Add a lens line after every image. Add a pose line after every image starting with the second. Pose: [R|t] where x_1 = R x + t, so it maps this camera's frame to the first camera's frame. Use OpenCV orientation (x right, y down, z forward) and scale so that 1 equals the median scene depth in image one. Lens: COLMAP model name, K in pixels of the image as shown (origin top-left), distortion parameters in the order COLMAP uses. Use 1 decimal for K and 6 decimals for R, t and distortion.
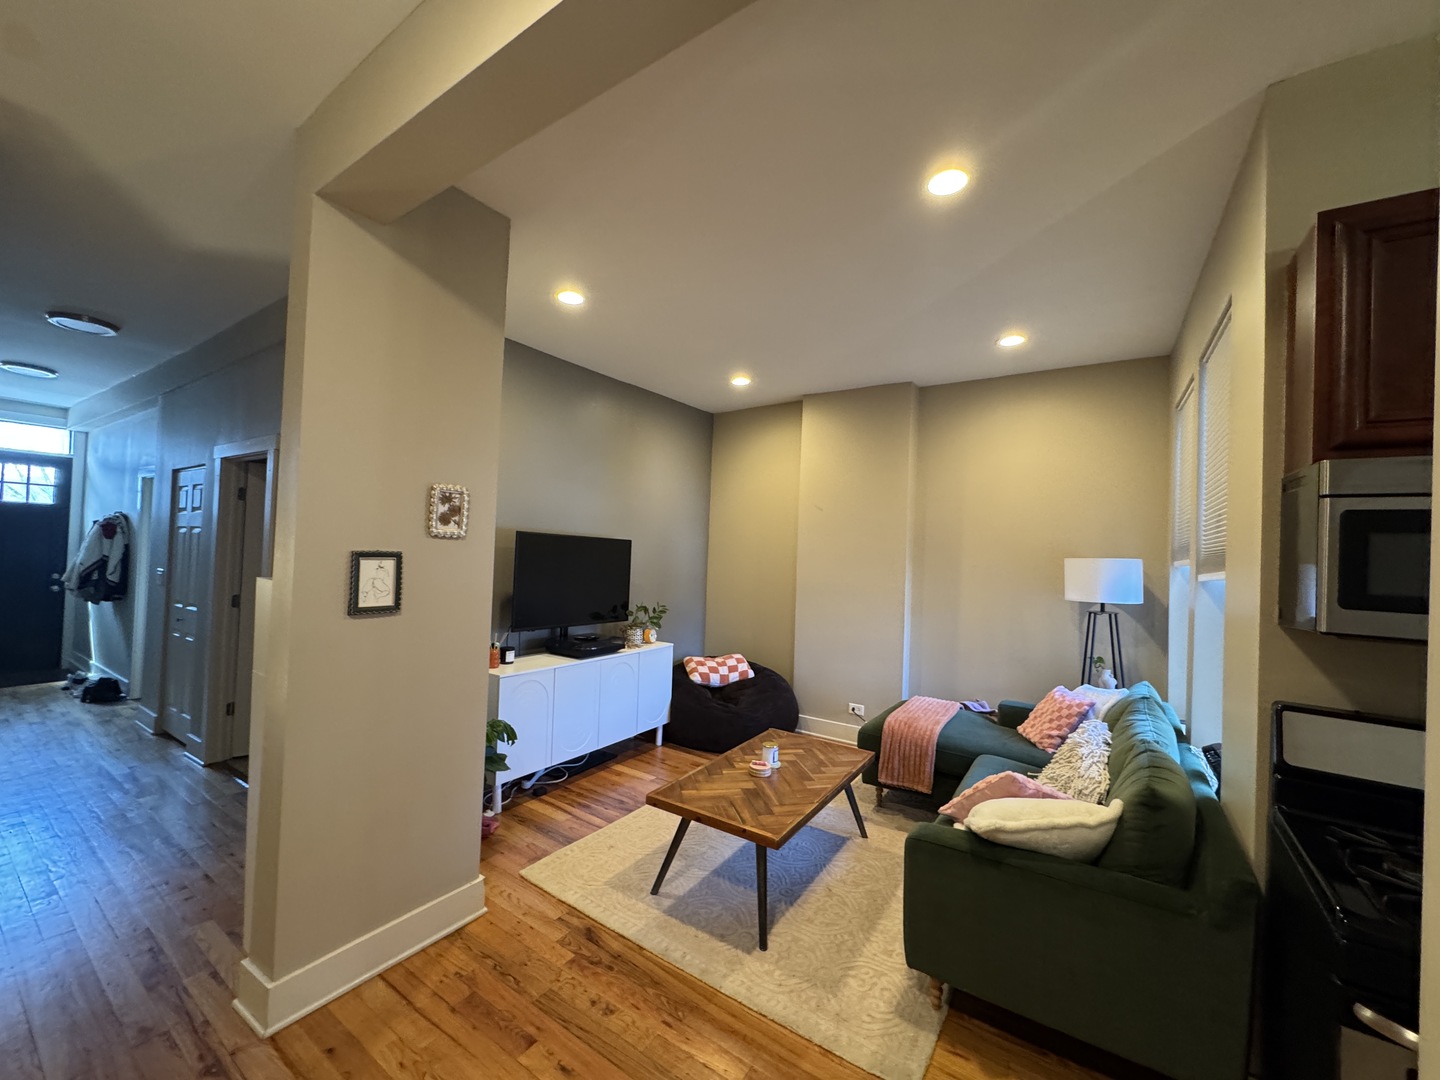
lens RADIAL K [[575.1, 0, 722.2], [0, 575.1, 538.0], [0, 0, 1]] dist [0.001690, -0.000459]
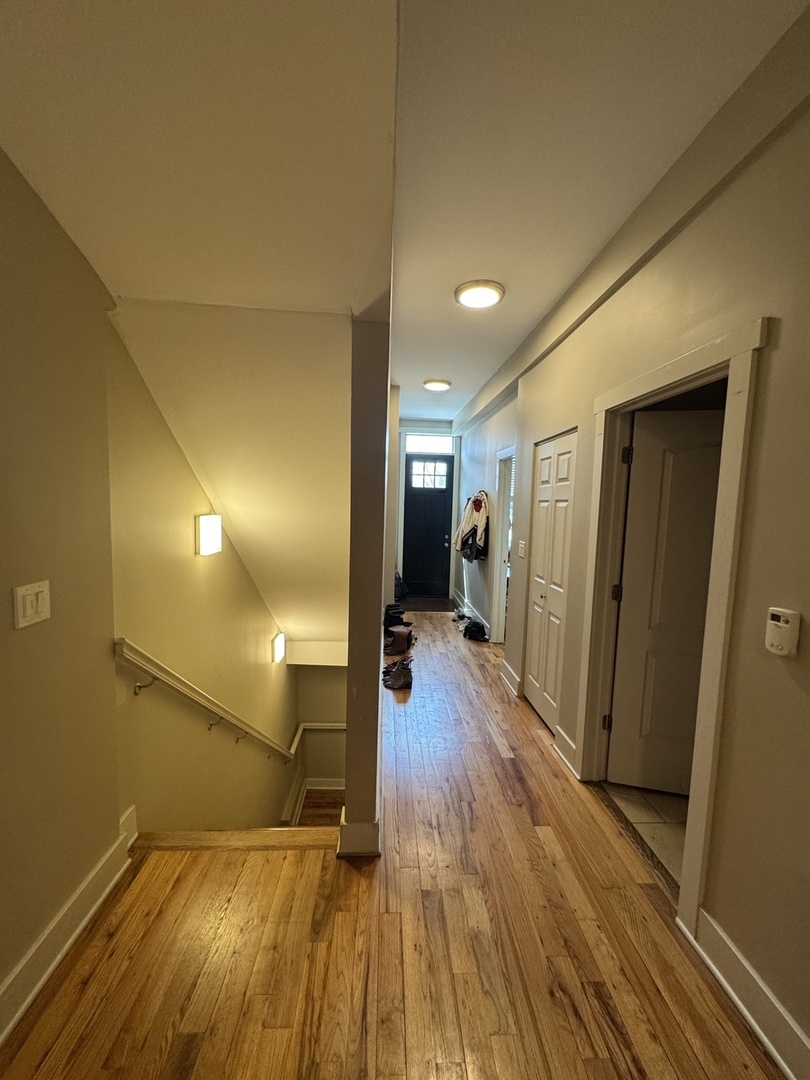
lens RADIAL K [[431.3, 0, 403.6], [0, 431.3, 539.3], [0, 0, 1]] dist [0.001690, -0.000459]
pose [[0.592938, 0.048210, -0.803804, -0.430137], [0.010942, 0.997632, 0.067907, -0.005626], [0.805174, -0.049060, 0.591006, 0.331021]]
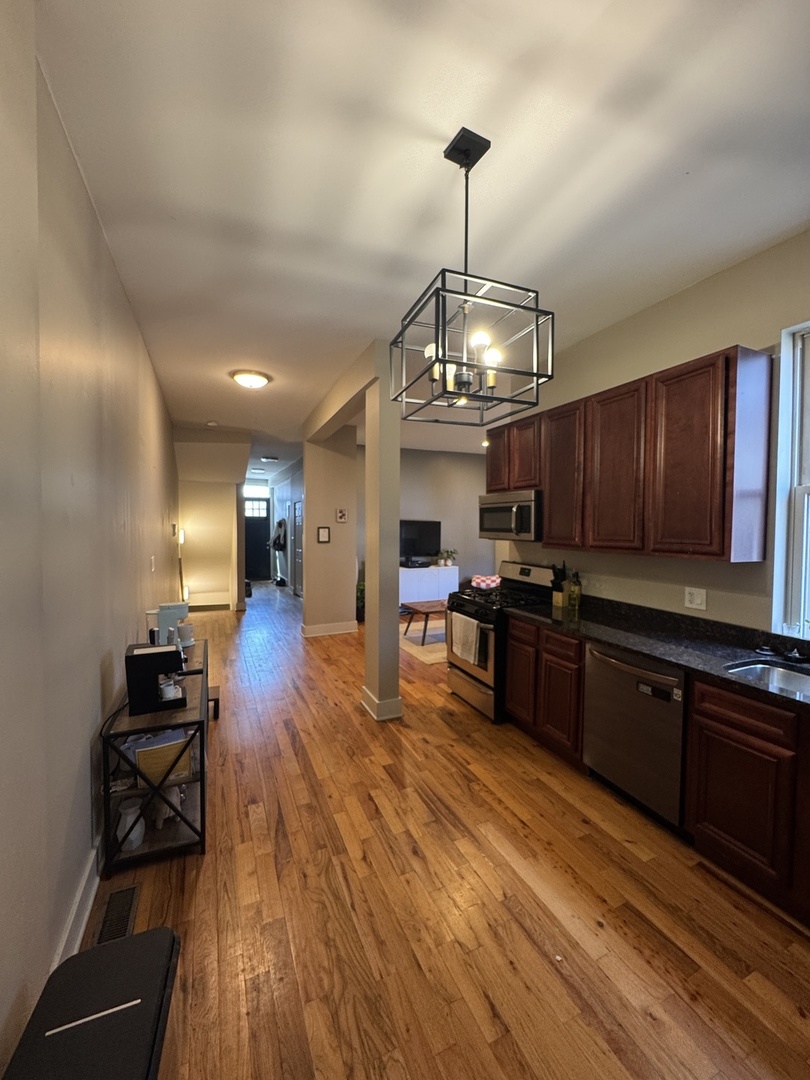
lens RADIAL K [[431.3, 0, 409.2], [0, 431.3, 533.2], [0, 0, 1]] dist [0.001690, -0.000459]
pose [[0.857162, -0.023627, -0.514504, 0.567225], [0.037866, 0.999135, 0.017203, 0.015456], [0.513653, -0.034228, 0.857315, -0.489428]]
